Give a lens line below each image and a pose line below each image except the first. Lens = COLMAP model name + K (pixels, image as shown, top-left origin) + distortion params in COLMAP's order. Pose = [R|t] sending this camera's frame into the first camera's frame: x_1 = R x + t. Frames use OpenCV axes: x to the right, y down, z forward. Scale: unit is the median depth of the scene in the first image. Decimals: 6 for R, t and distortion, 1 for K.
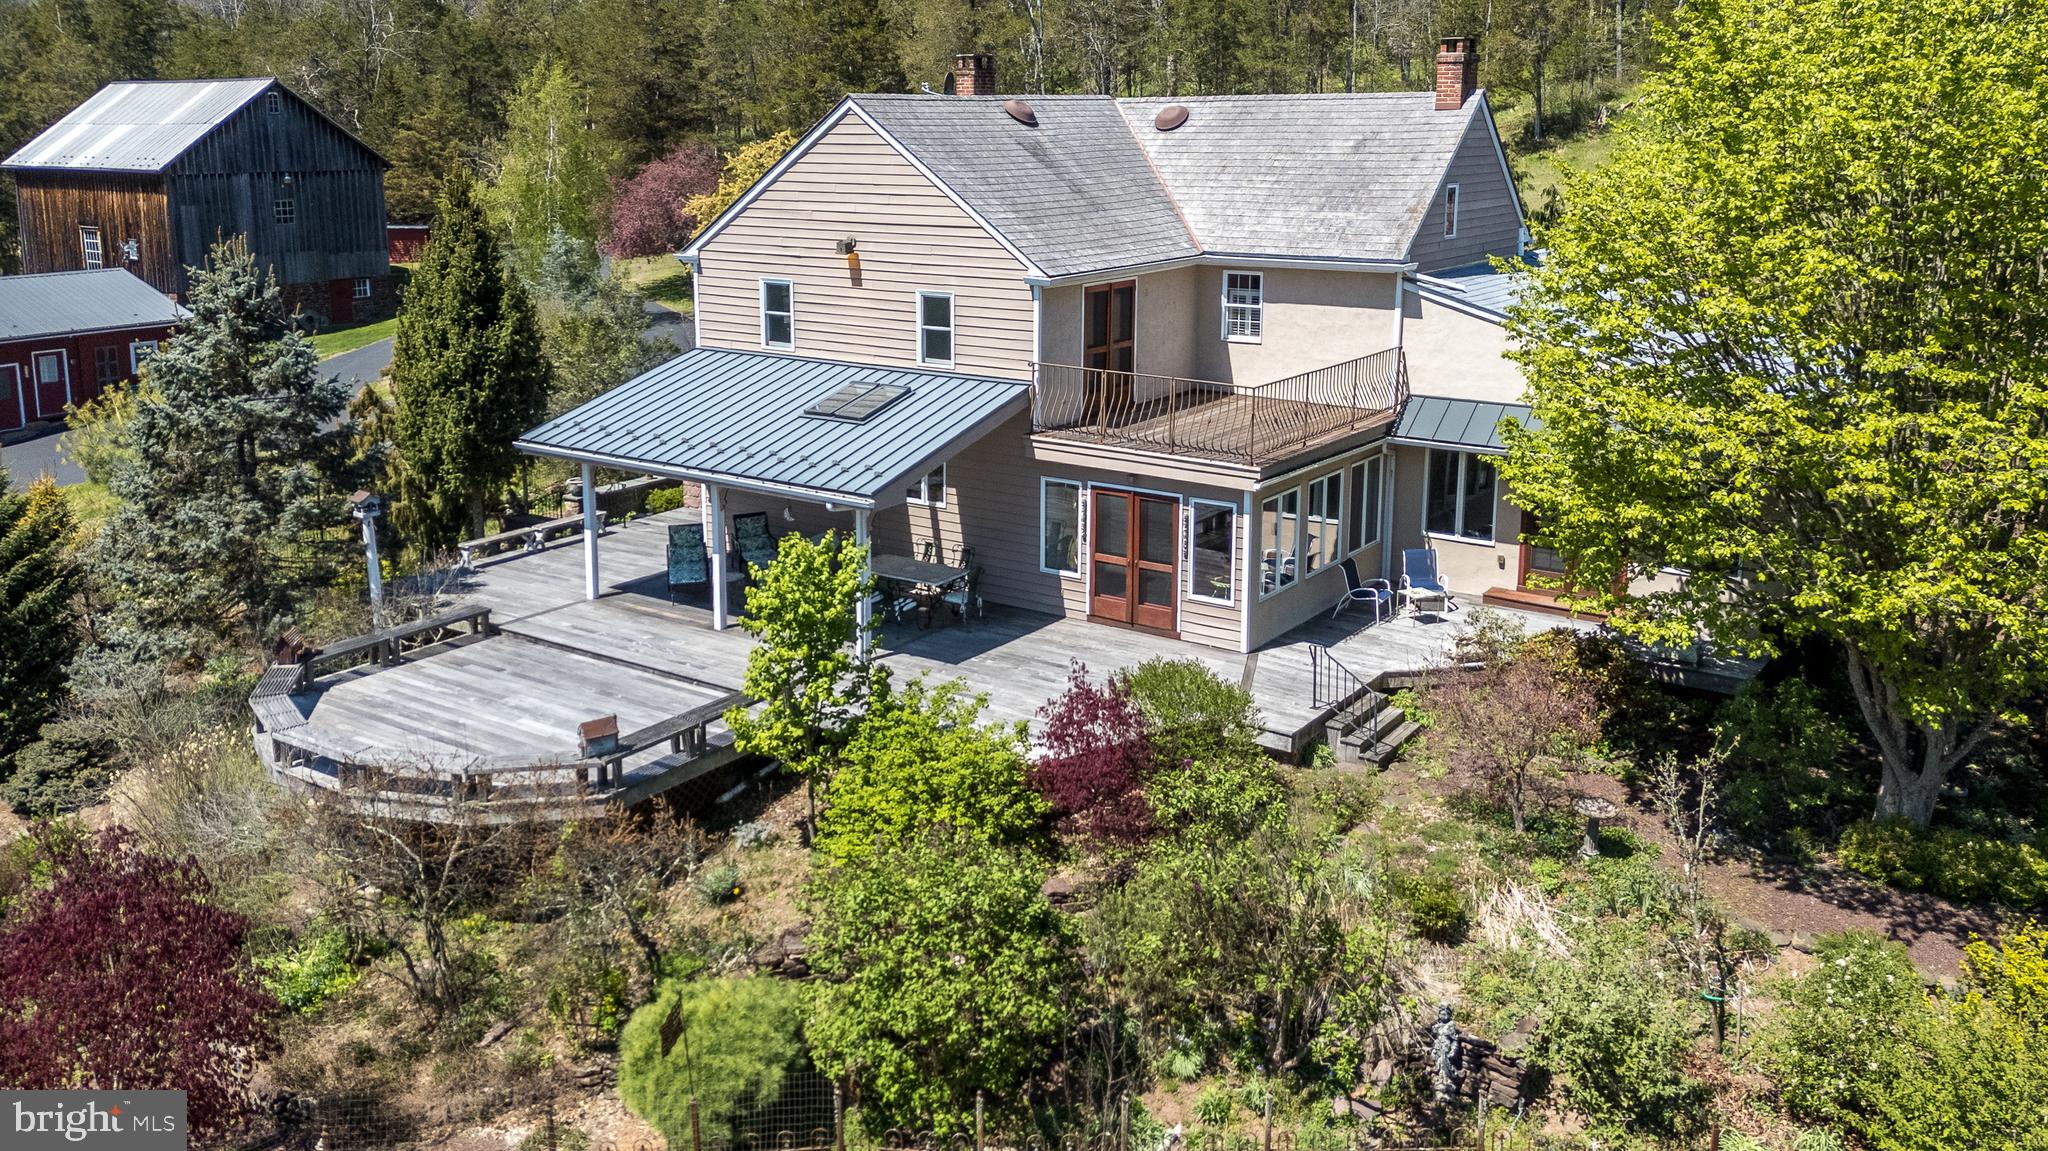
lens RADIAL K [[1492.1, 0, 1035.0], [0, 1492.1, 574.7], [0, 0, 1]] dist [0.083245, -0.082611]
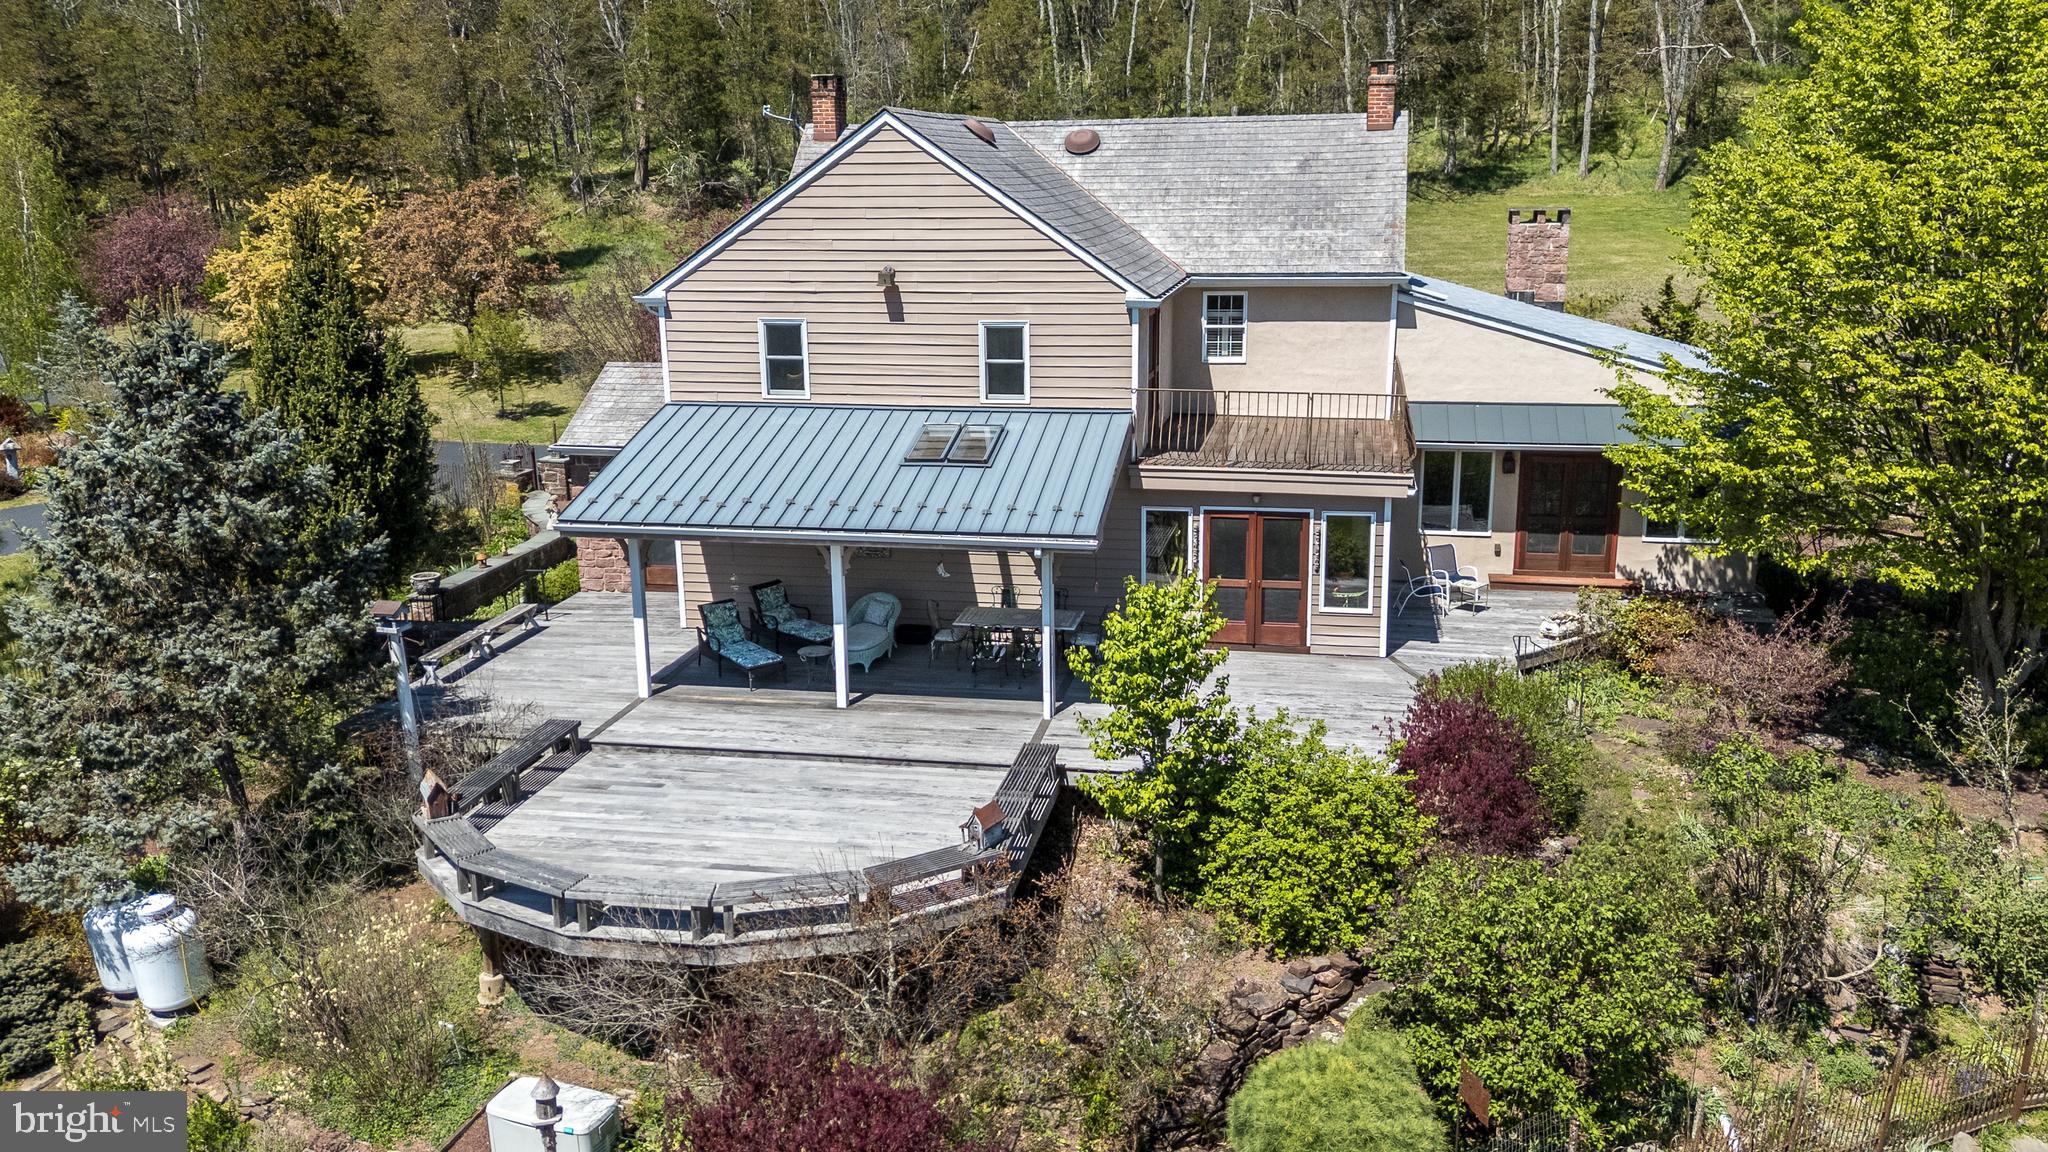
lens RADIAL K [[1452.6, 0, 1025.6], [0, 1452.6, 688.6], [0, 0, 1]] dist [0.046289, -0.002735]
pose [[0.924651, -0.133453, 0.356666, -0.398613], [0.117566, 0.990872, 0.065965, -0.018977], [-0.362213, -0.019063, 0.931900, 0.135005]]
